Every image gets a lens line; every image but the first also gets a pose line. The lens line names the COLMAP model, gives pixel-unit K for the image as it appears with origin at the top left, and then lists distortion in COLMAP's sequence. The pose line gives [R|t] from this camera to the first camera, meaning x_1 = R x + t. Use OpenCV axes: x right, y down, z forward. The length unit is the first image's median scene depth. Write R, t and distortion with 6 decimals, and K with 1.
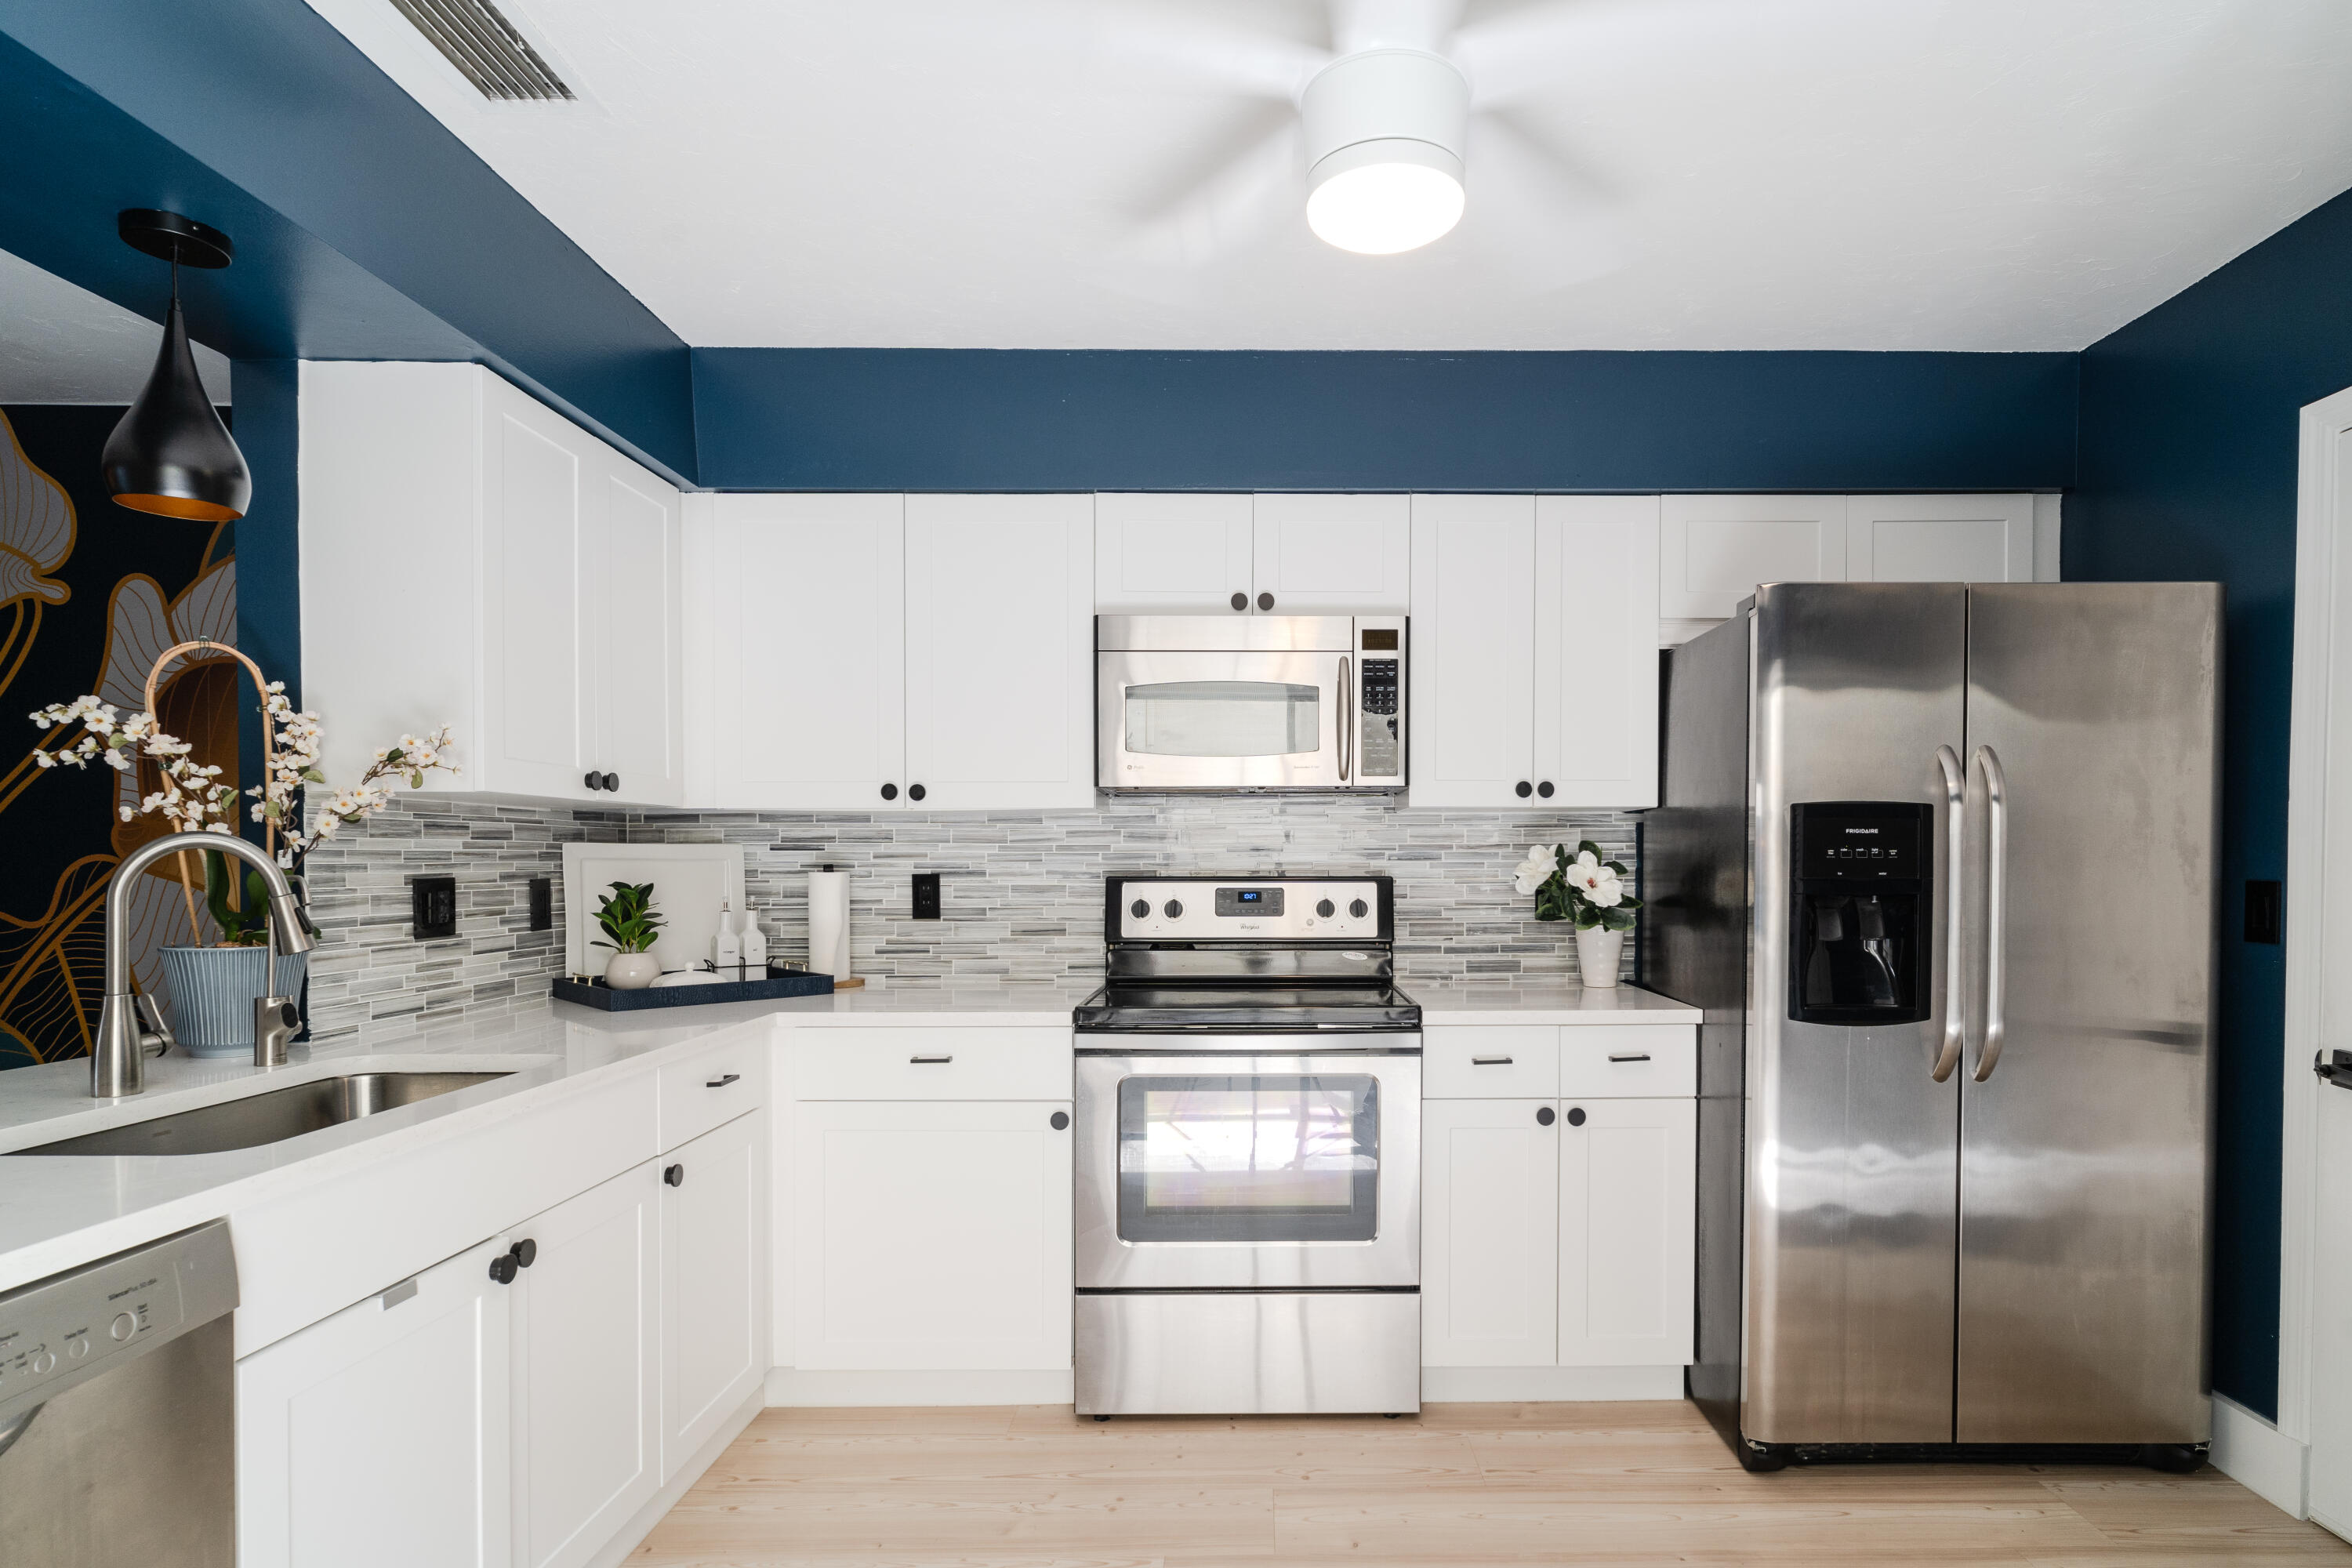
lens RADIAL K [[1227.5, 0, 1262.7], [0, 1227.5, 871.2], [0, 0, 1]] dist [-0.003630, 0.000092]
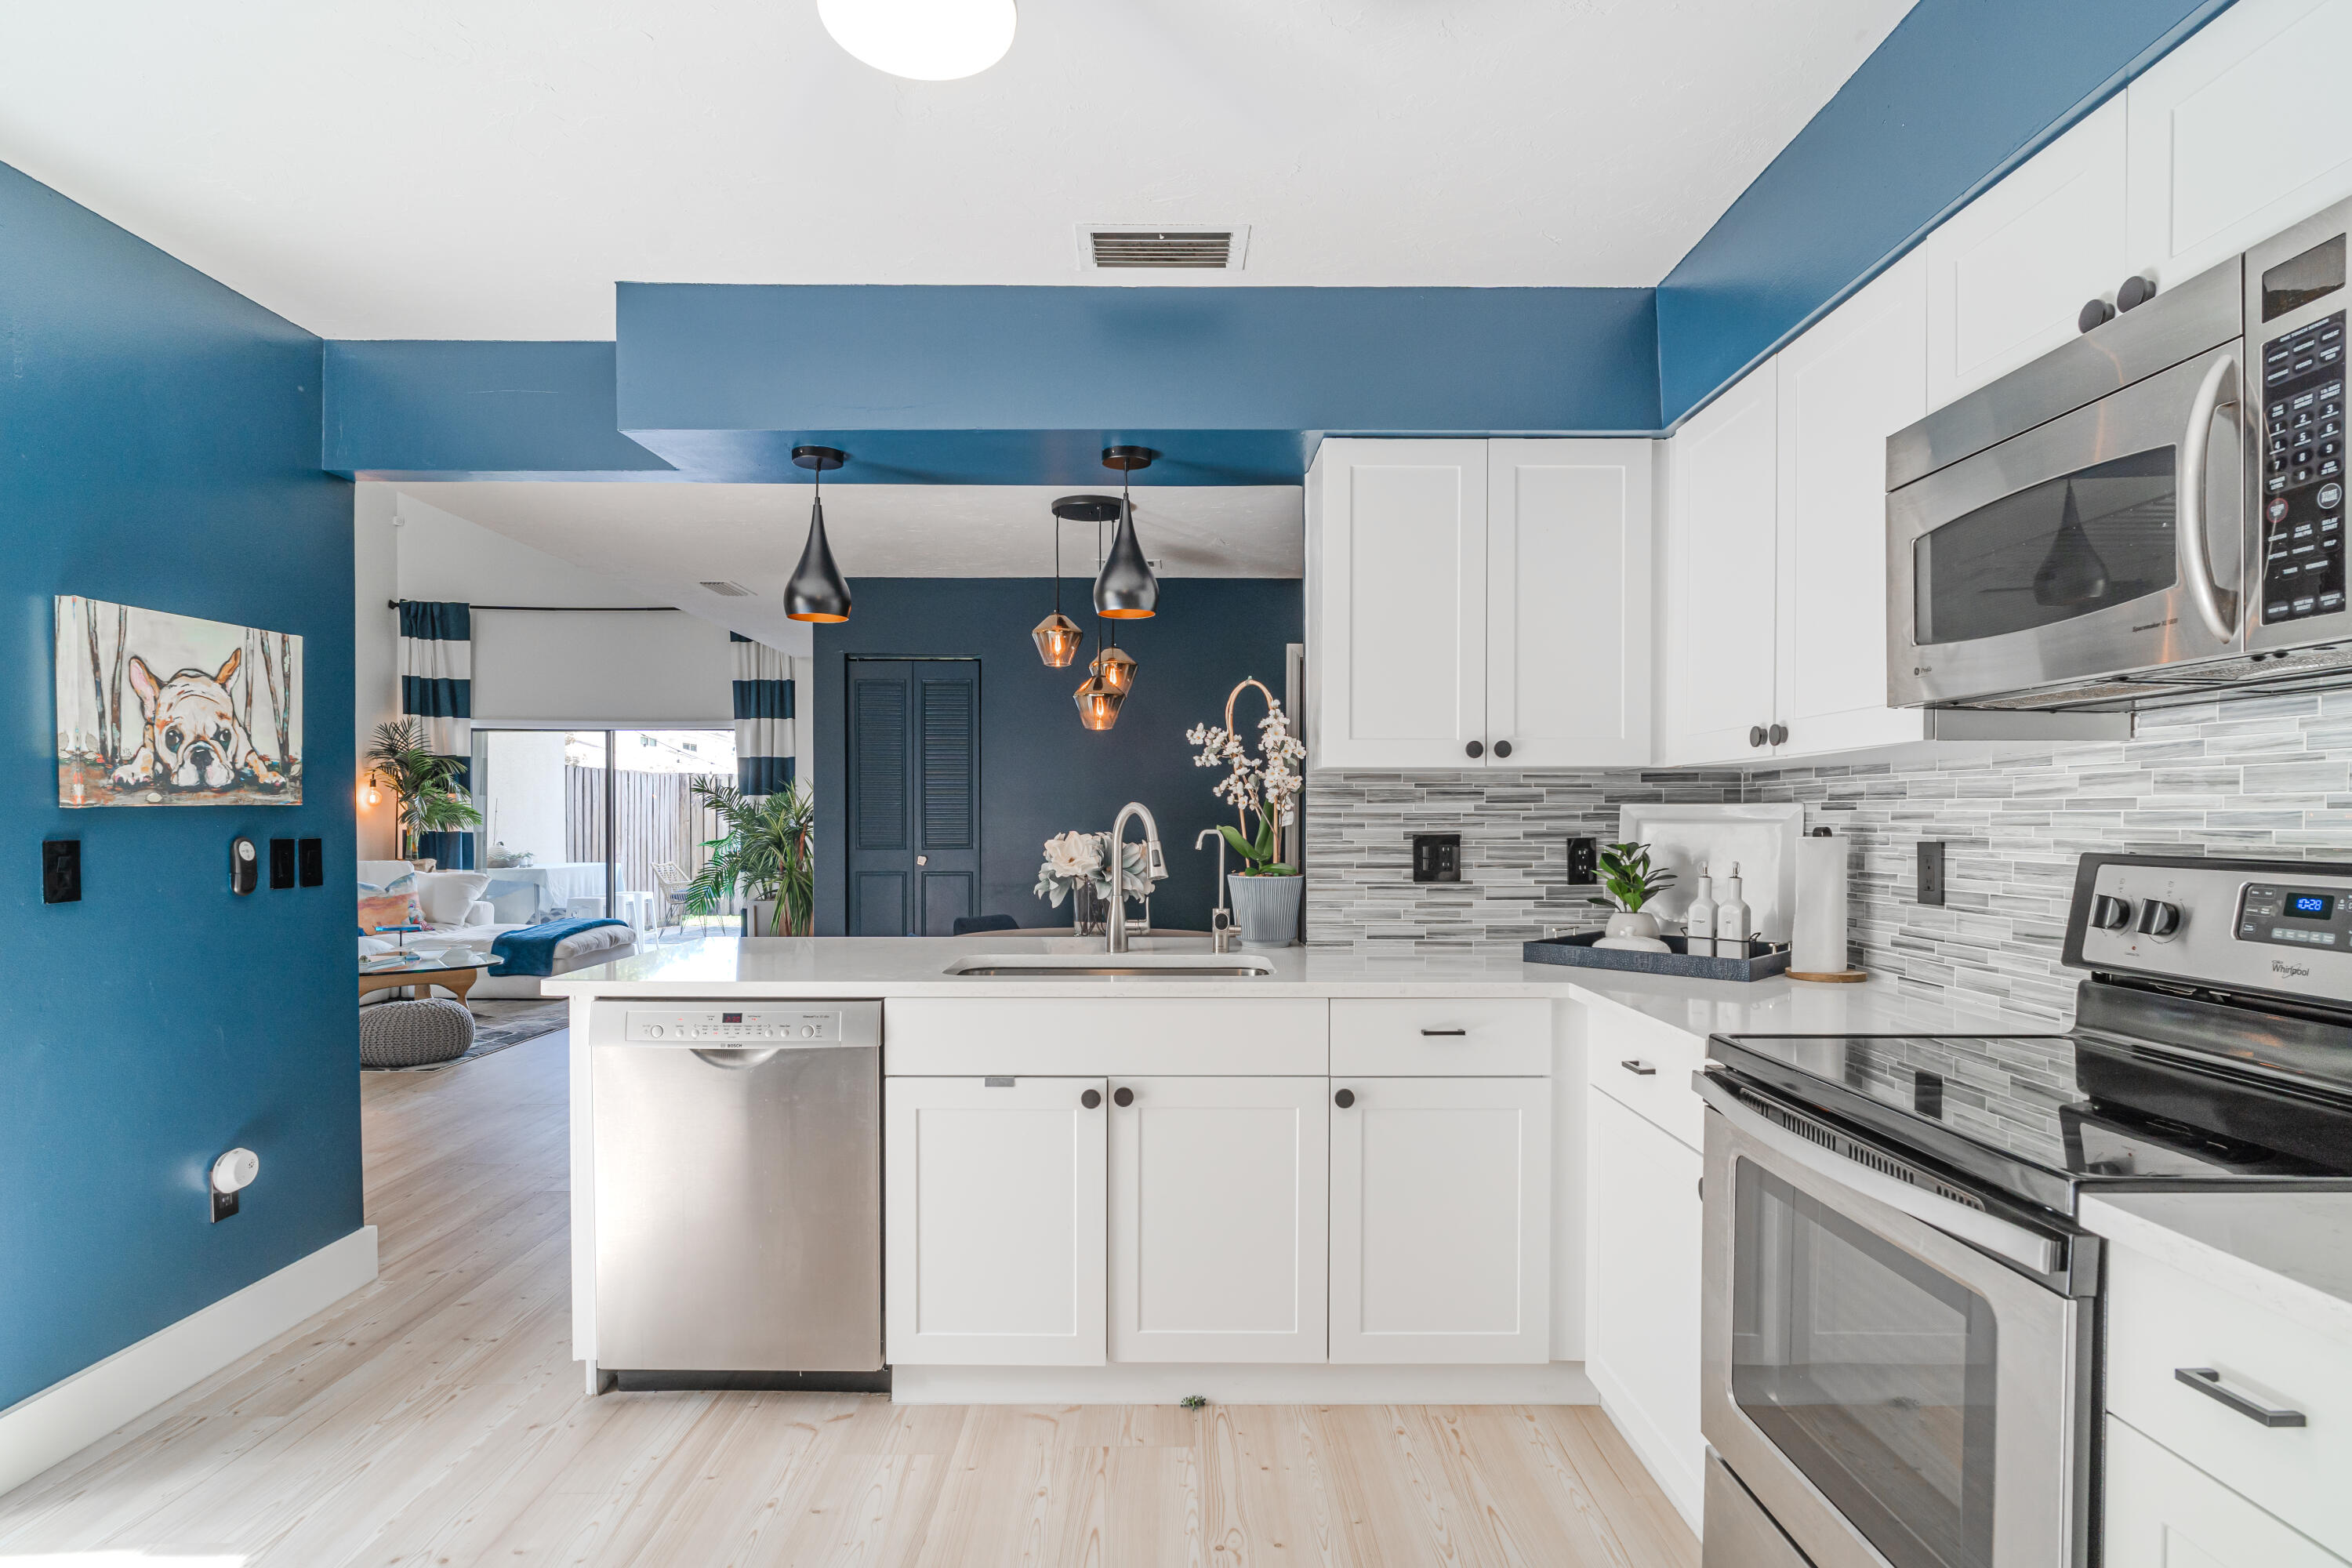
lens RADIAL K [[1227.5, 0, 1200.1], [0, 1227.5, 826.8], [0, 0, 1]] dist [-0.003630, 0.000092]
pose [[0.012749, 0.009690, -0.999872, 0.504847], [-0.010147, 0.999903, 0.009561, -0.010458], [0.999867, 0.010024, 0.012846, 0.655095]]
